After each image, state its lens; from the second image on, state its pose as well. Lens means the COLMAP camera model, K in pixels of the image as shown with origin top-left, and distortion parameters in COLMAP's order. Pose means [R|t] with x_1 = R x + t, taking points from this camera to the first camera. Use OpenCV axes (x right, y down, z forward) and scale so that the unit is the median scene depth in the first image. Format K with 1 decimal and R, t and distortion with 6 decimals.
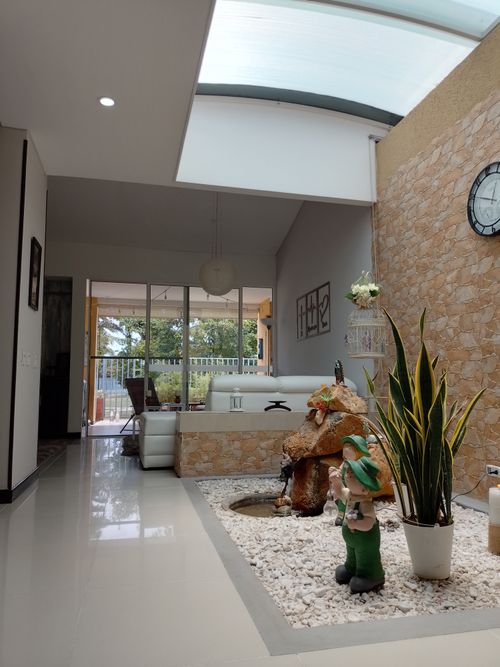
lens RADIAL K [[494.3, 0, 254.5], [0, 494.3, 336.6], [0, 0, 1]] dist [0.013783, -0.005143]
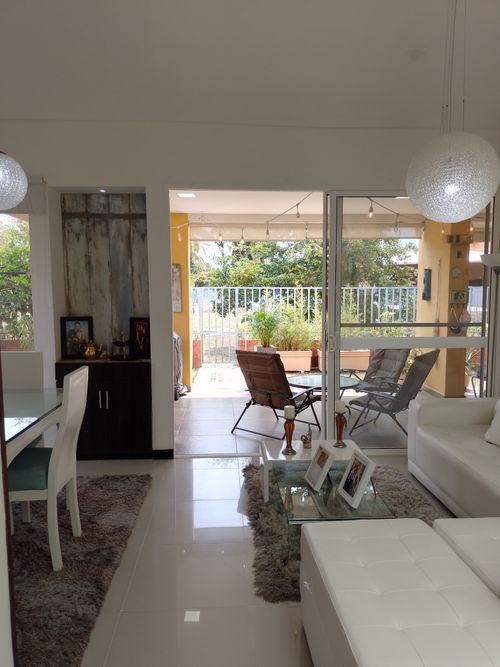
lens RADIAL K [[494.3, 0, 247.6], [0, 494.3, 336.4], [0, 0, 1]] dist [0.013783, -0.005143]
pose [[0.982027, 0.013929, -0.188226, -0.117577], [0.024741, 0.979169, 0.201535, -0.052832], [0.187112, -0.202570, 0.961225, 0.363054]]
